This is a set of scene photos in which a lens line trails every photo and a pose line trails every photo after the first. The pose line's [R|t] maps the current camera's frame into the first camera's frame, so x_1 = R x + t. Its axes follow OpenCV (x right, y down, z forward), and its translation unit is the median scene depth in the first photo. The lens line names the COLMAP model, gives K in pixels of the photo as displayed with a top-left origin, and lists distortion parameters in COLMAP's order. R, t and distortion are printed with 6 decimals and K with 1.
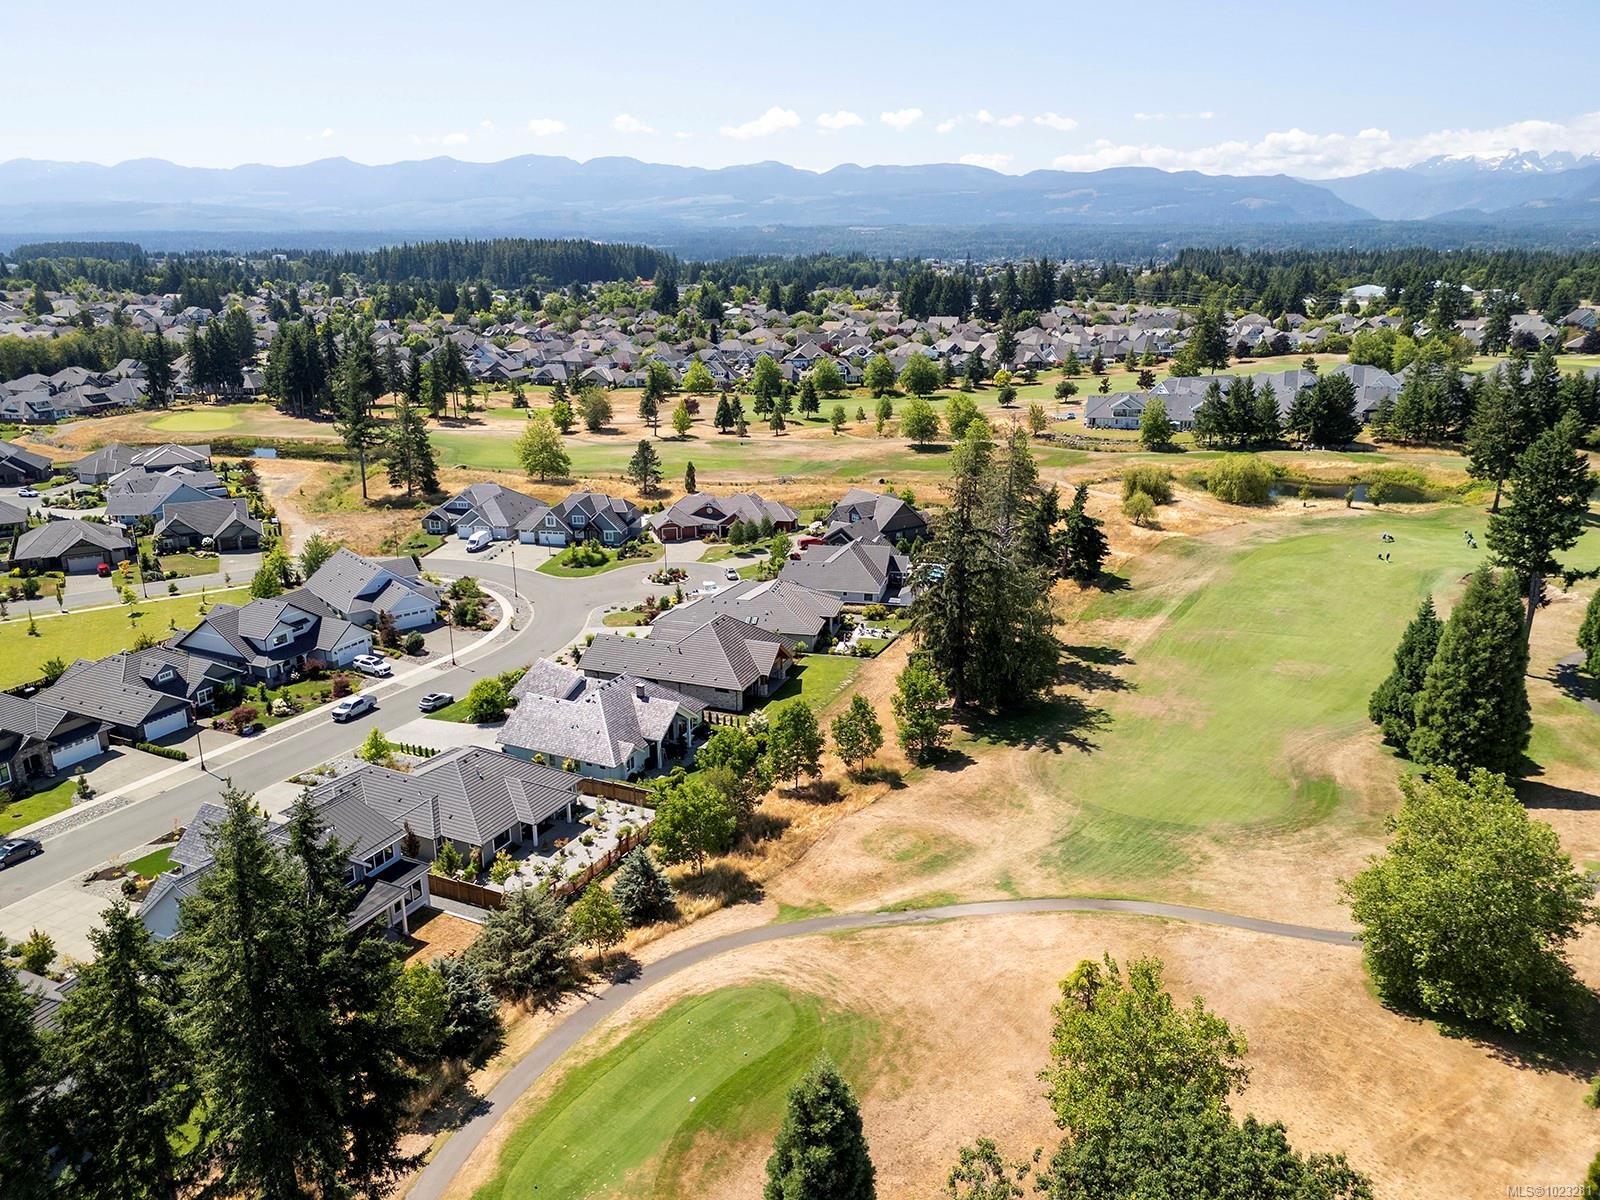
lens RADIAL K [[1167.3, 0, 798.5], [0, 1167.3, 619.9], [0, 0, 1]] dist [0.076113, -0.072320]
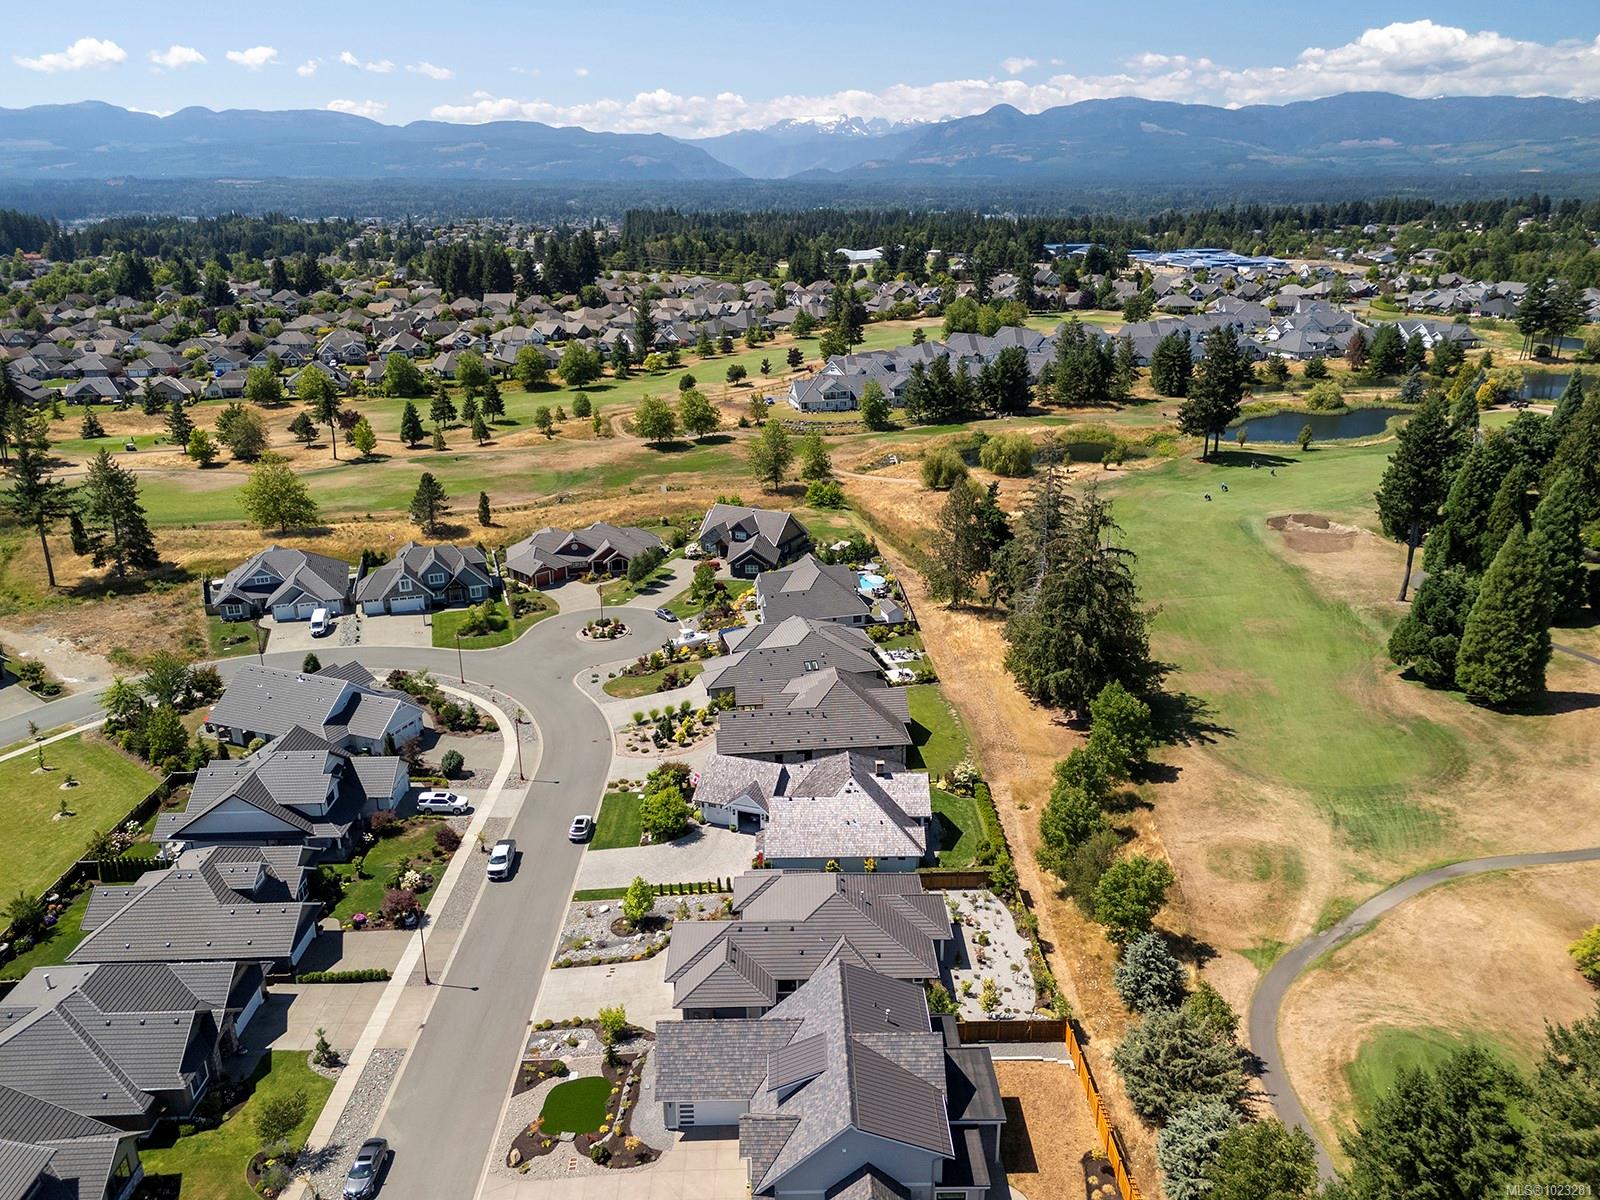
lens RADIAL K [[1167.3, 0, 798.5], [0, 1167.3, 619.9], [0, 0, 1]] dist [0.076113, -0.072320]
pose [[0.889182, -0.161638, 0.428052, -0.435913], [0.147097, 0.986845, 0.067084, -0.098751], [-0.433264, 0.003315, 0.901261, 0.131894]]
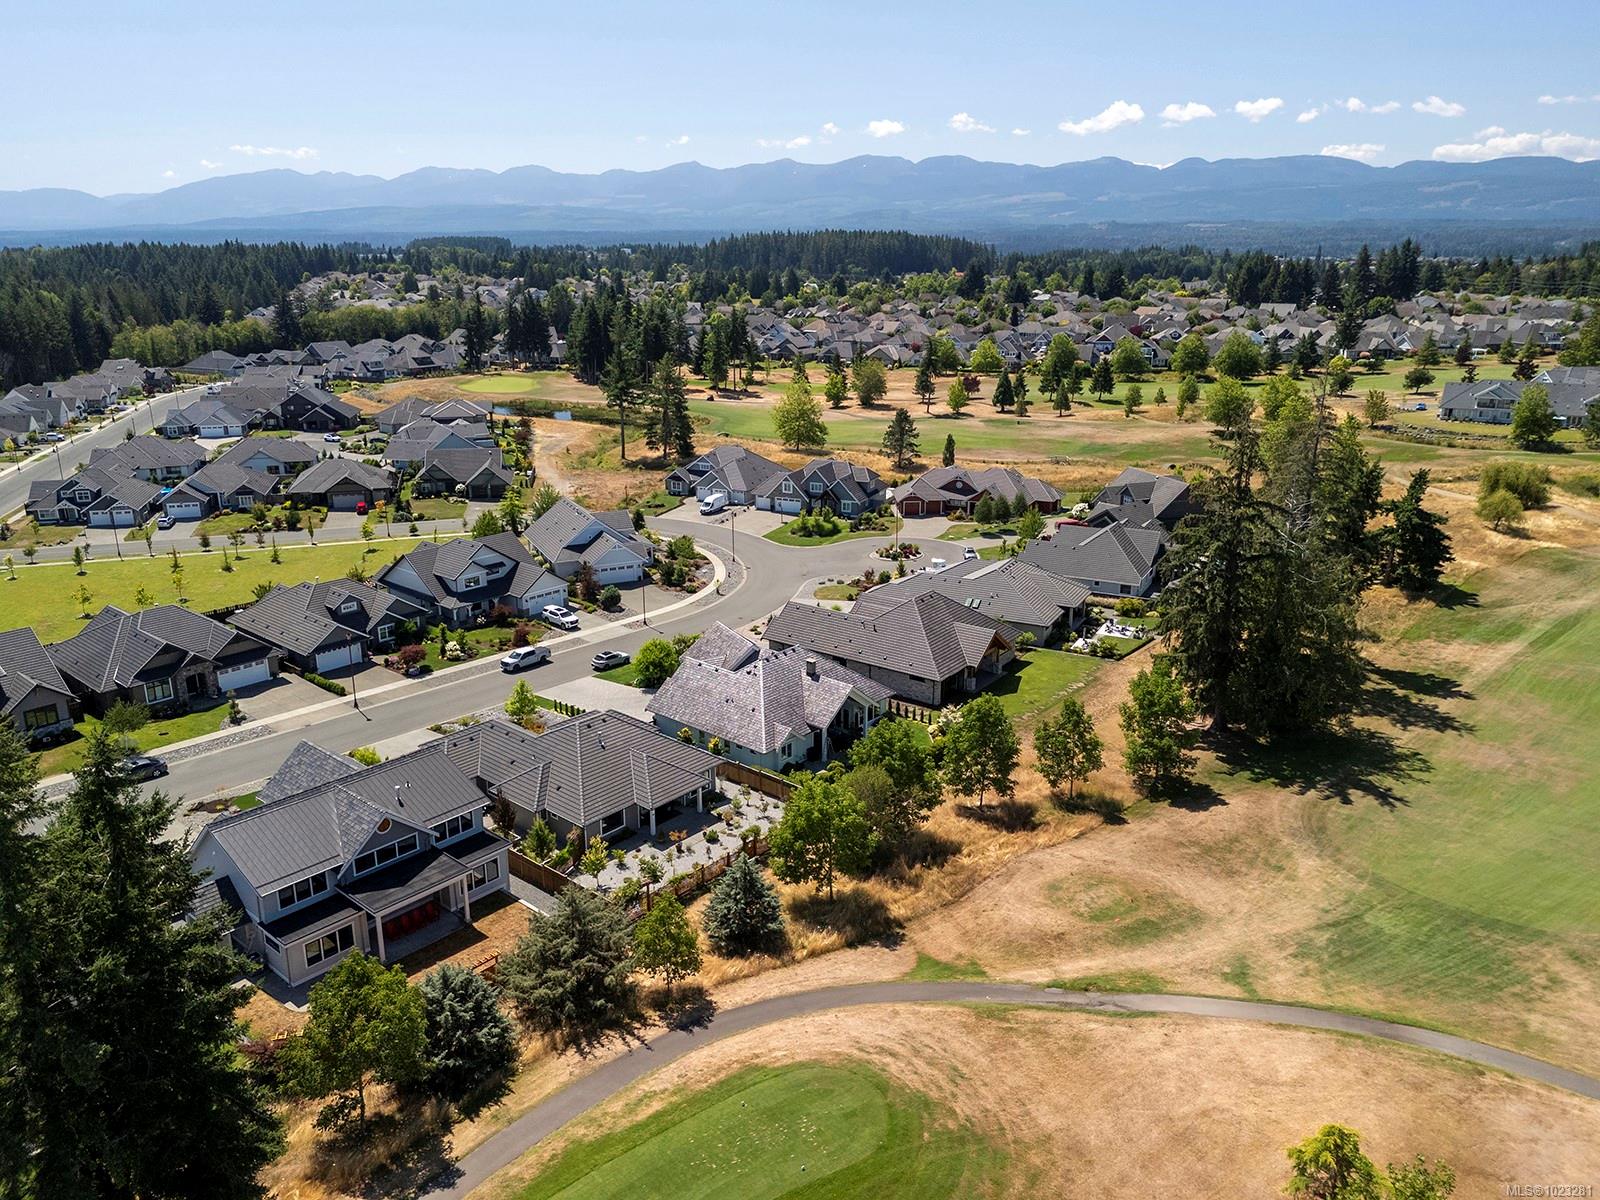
lens RADIAL K [[1167.3, 0, 798.5], [0, 1167.3, 619.9], [0, 0, 1]] dist [0.076113, -0.072320]
pose [[0.965821, 0.084456, -0.245067, 0.044530], [-0.084175, 0.996383, 0.011642, 0.013022], [0.245164, 0.009384, 0.969436, 0.135167]]
